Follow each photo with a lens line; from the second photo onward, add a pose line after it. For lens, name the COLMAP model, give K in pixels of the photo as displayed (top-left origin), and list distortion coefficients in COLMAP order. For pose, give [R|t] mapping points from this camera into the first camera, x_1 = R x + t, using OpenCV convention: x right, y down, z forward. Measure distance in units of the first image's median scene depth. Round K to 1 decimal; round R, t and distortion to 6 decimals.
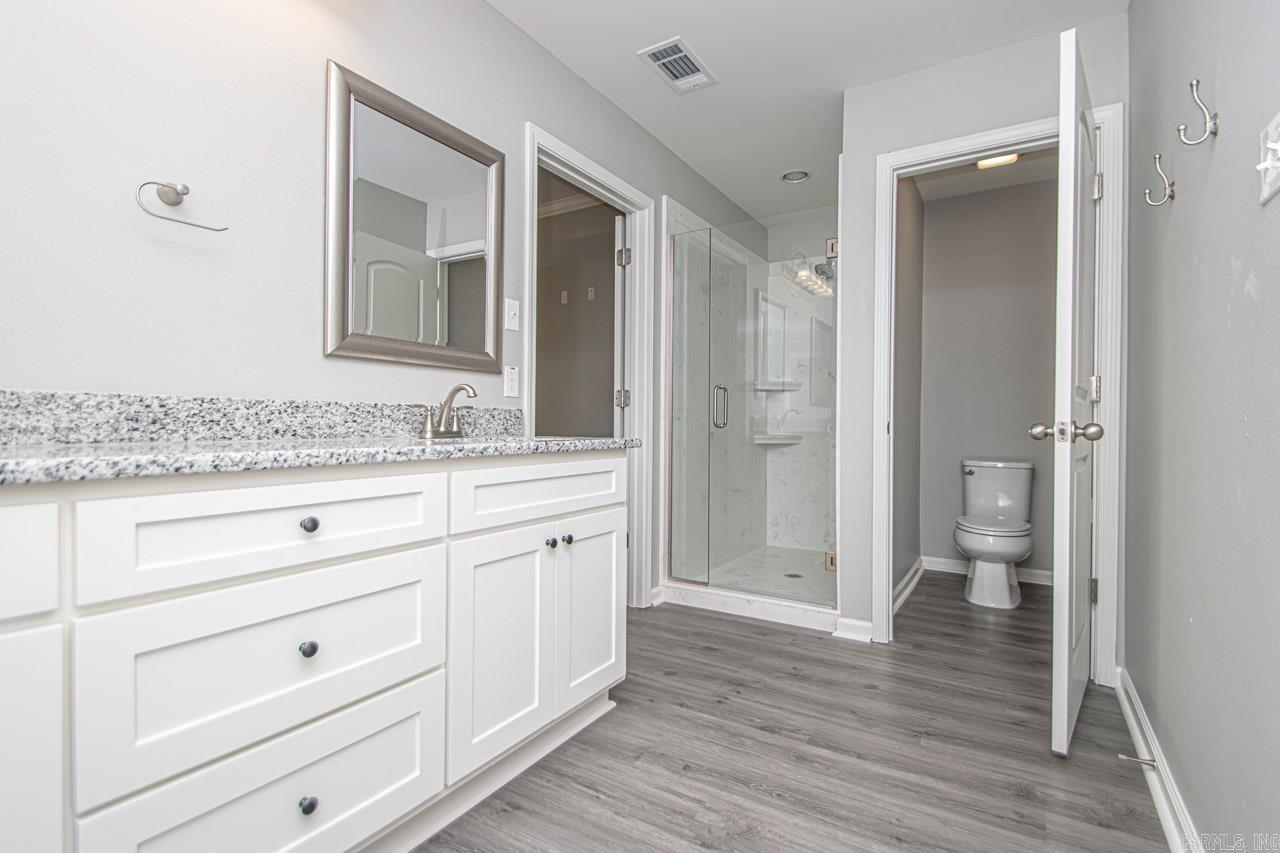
lens RADIAL K [[597.5, 0, 650.1], [0, 597.5, 429.6], [0, 0, 1]] dist [0.028752, -0.023270]
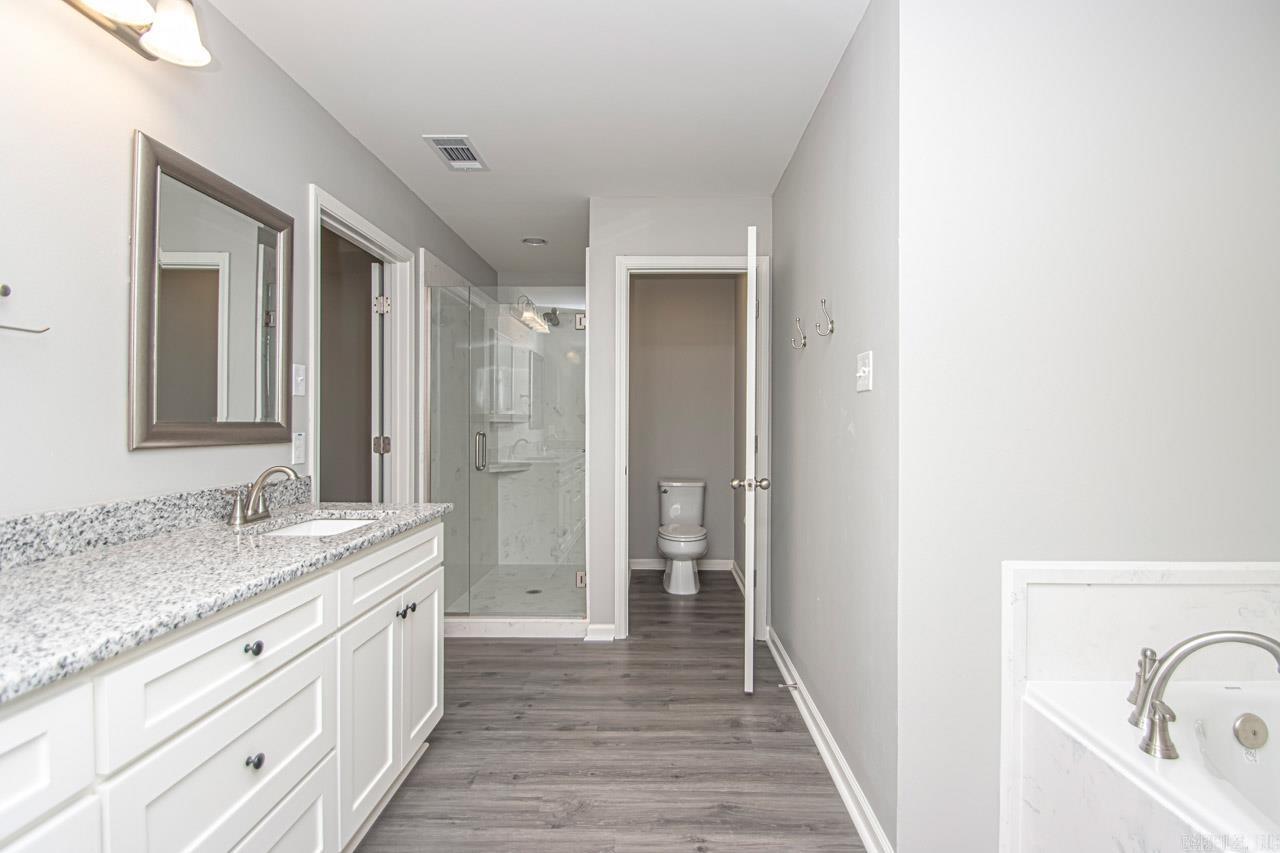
lens RADIAL K [[601.8, 0, 657.1], [0, 601.8, 426.6], [0, 0, 1]] dist [0.019019, -0.023591]
pose [[0.852408, -0.007718, 0.522820, -0.318878], [0.005374, 0.999968, 0.005999, -0.151996], [-0.522850, -0.002304, 0.852422, -0.190806]]
